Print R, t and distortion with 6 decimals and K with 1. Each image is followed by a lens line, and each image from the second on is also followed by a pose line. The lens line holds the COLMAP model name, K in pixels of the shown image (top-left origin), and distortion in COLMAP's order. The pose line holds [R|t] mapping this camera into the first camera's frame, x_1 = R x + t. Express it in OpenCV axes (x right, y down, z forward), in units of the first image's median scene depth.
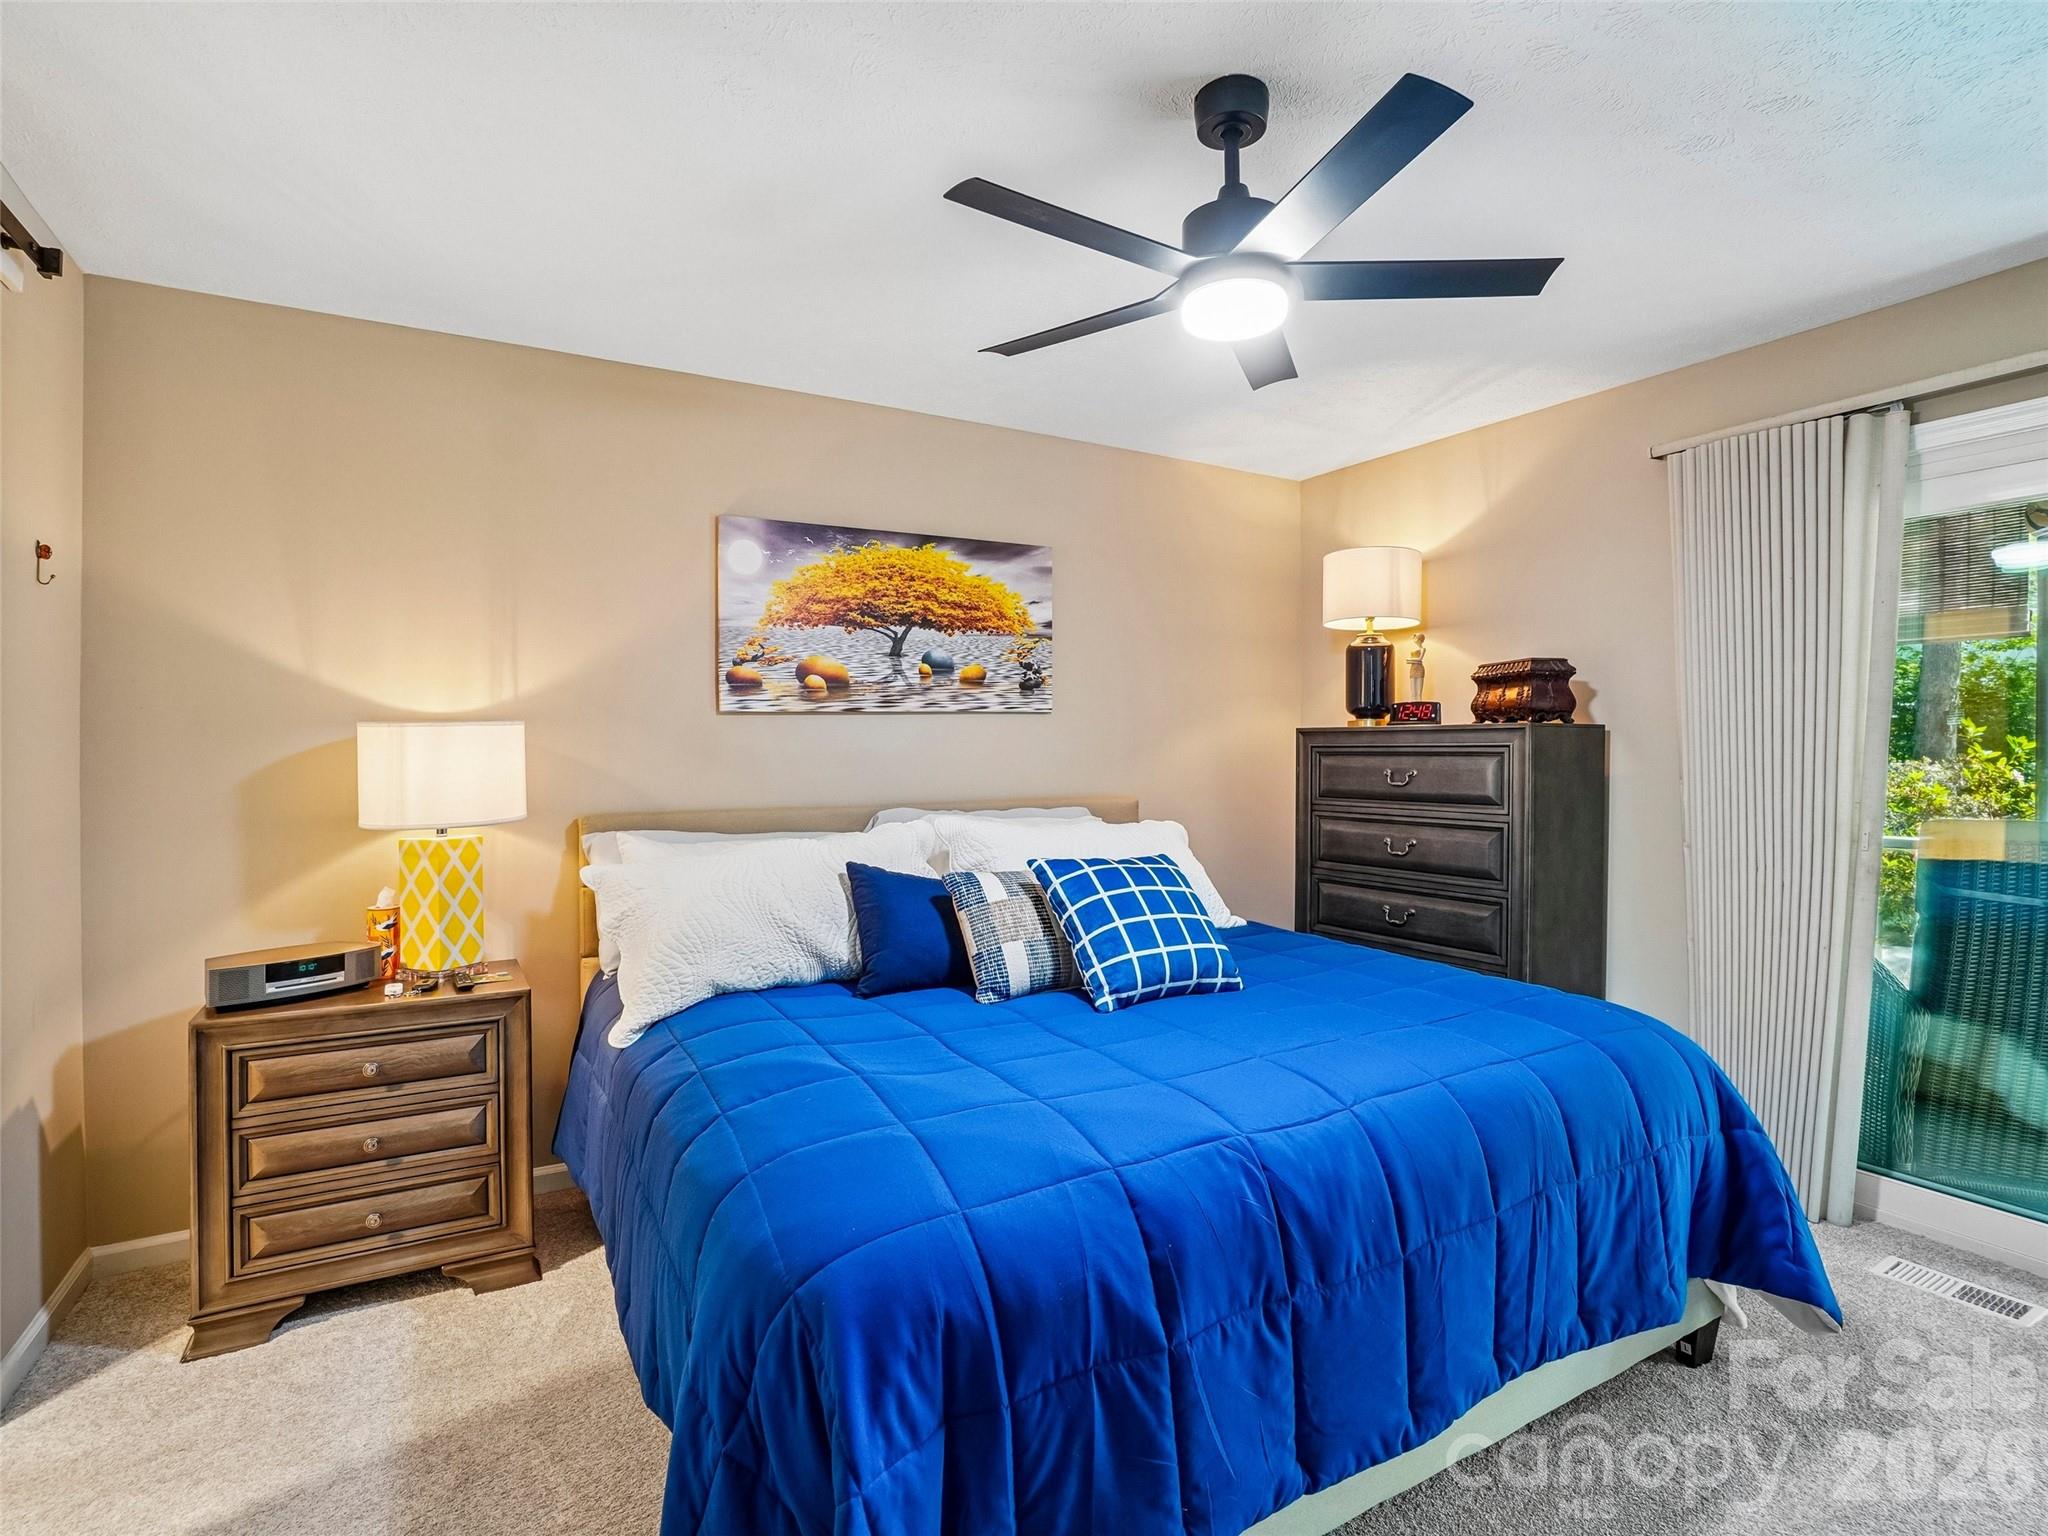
lens RADIAL K [[1009.5, 0, 1019.9], [0, 1009.5, 754.9], [0, 0, 1]] dist [-0.047015, 0.001442]
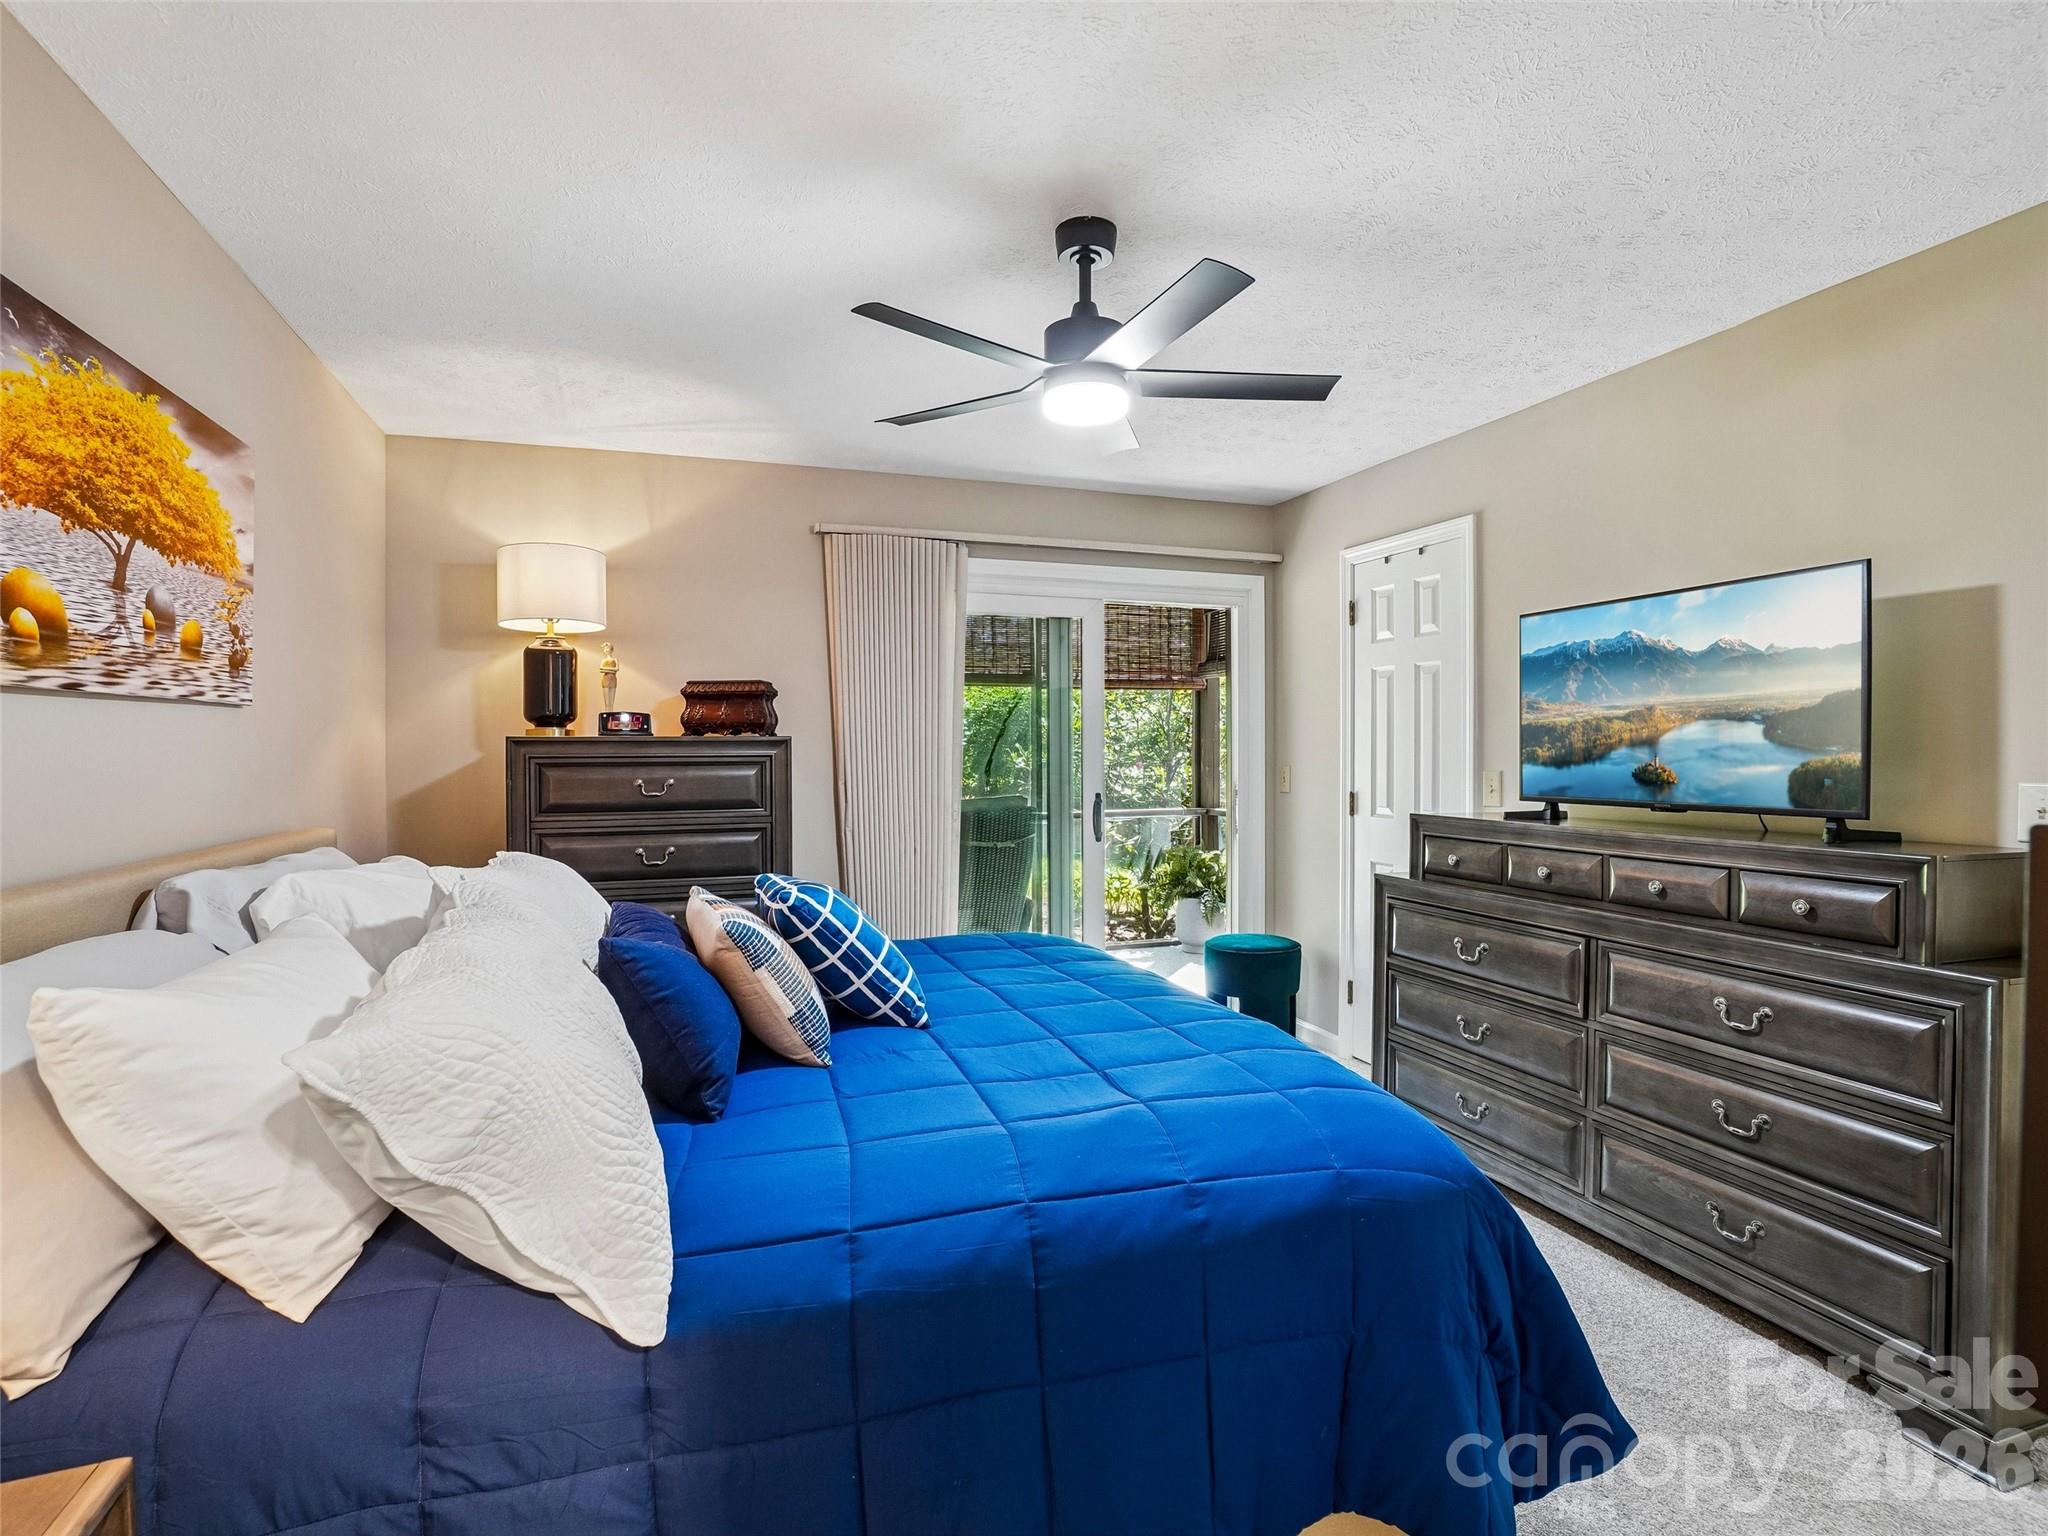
lens RADIAL K [[1009.5, 0, 1016.2], [0, 1009.5, 763.9], [0, 0, 1]] dist [-0.047015, 0.001442]
pose [[0.193437, -0.009237, 0.981069, -0.526036], [0.012659, 0.999896, 0.006918, -0.003766], [-0.981031, 0.011081, 0.193533, 0.435477]]
